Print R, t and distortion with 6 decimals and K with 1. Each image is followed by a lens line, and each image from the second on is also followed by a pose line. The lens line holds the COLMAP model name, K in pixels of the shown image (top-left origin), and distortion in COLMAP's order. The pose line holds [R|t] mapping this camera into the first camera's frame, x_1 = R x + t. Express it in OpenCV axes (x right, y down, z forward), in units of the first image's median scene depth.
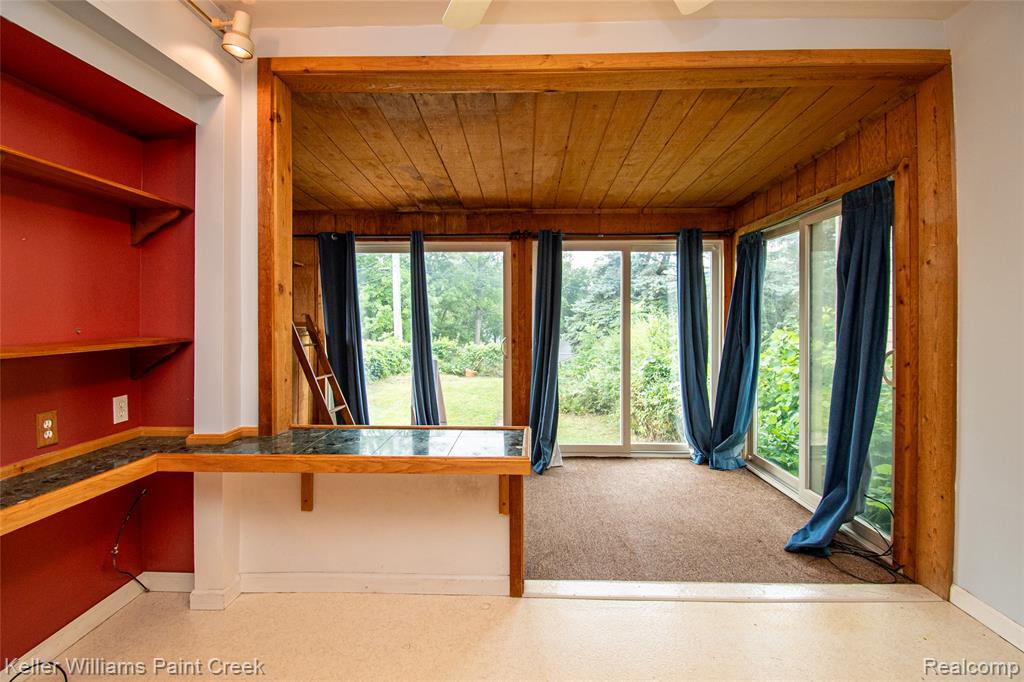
lens RADIAL K [[459.5, 0, 533.9], [0, 459.5, 314.0], [0, 0, 1]] dist [0.002927, -0.016673]
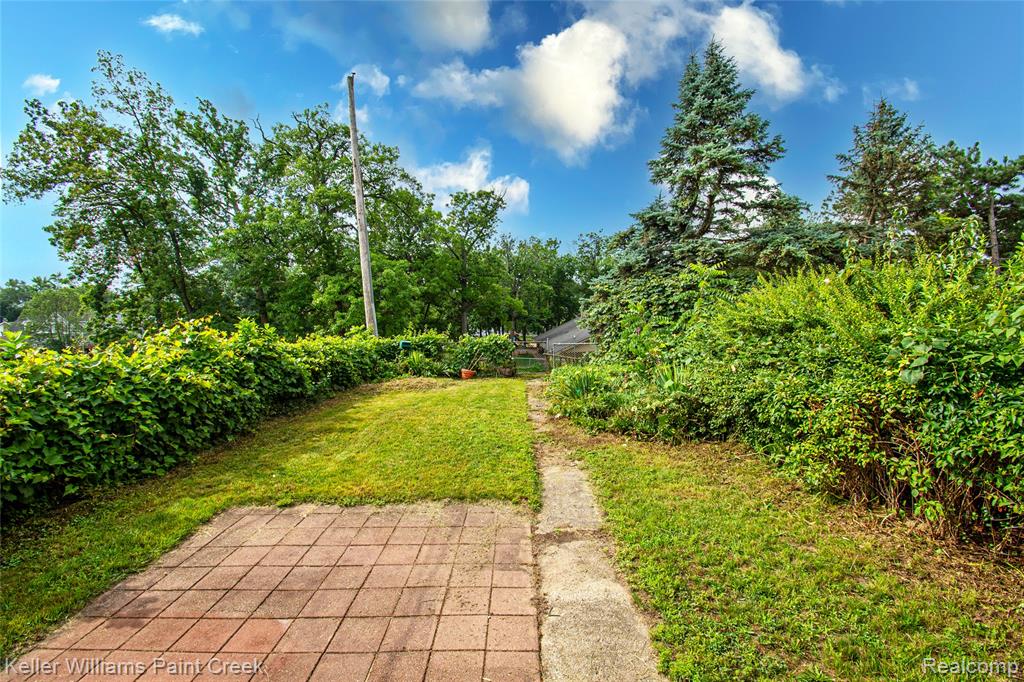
lens RADIAL K [[459.5, 0, 514.4], [0, 459.5, 345.4], [0, 0, 1]] dist [0.002927, -0.016673]
pose [[0.999045, -0.042675, -0.009380, -0.236403], [0.043309, 0.995578, 0.083355, 0.091637], [0.005781, -0.083682, 0.996476, 1.100795]]
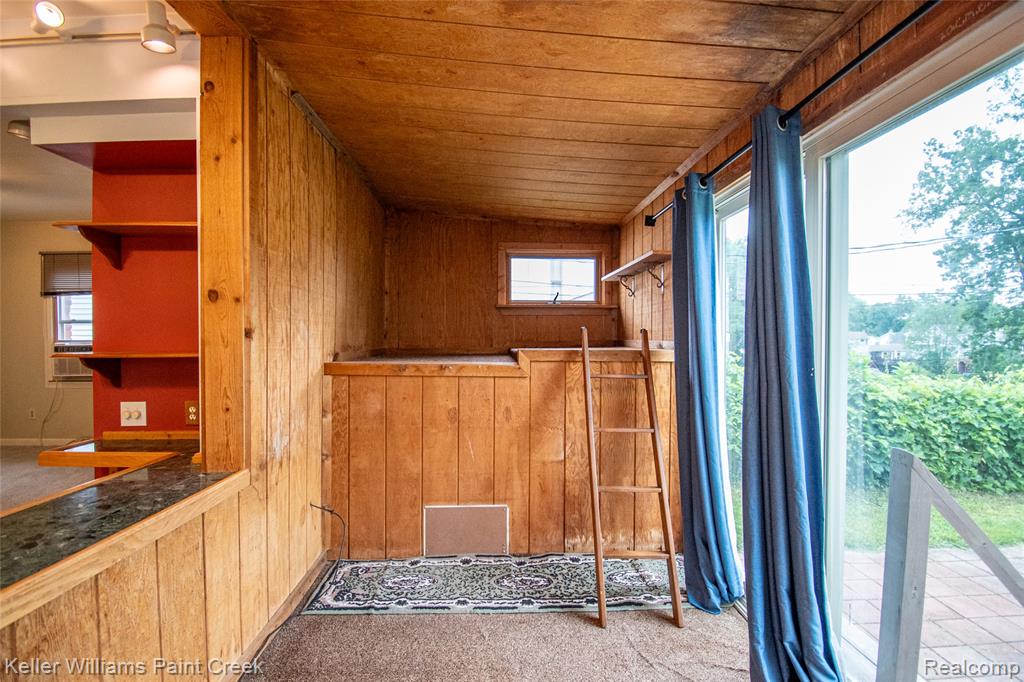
lens RADIAL K [[459.5, 0, 510.5], [0, 459.5, 344.8], [0, 0, 1]] dist [0.002927, -0.016673]
pose [[0.022784, 0.010993, -0.999680, 0.134446], [0.005224, 0.999925, 0.011115, 0.013240], [0.999727, -0.005476, 0.022725, 0.746130]]
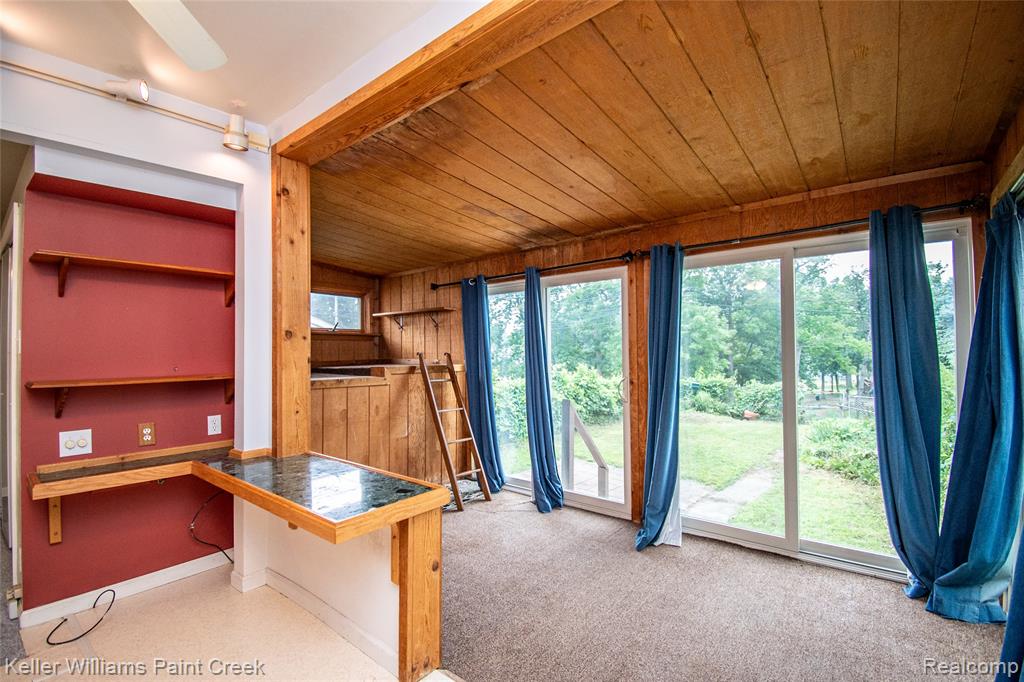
lens RADIAL K [[459.5, 0, 528.8], [0, 459.5, 340.2], [0, 0, 1]] dist [0.002927, -0.016673]
pose [[0.789343, -0.025730, -0.613413, 0.329303], [0.013963, 0.999615, -0.023961, -0.001206], [0.613794, 0.010348, 0.789398, 0.220896]]
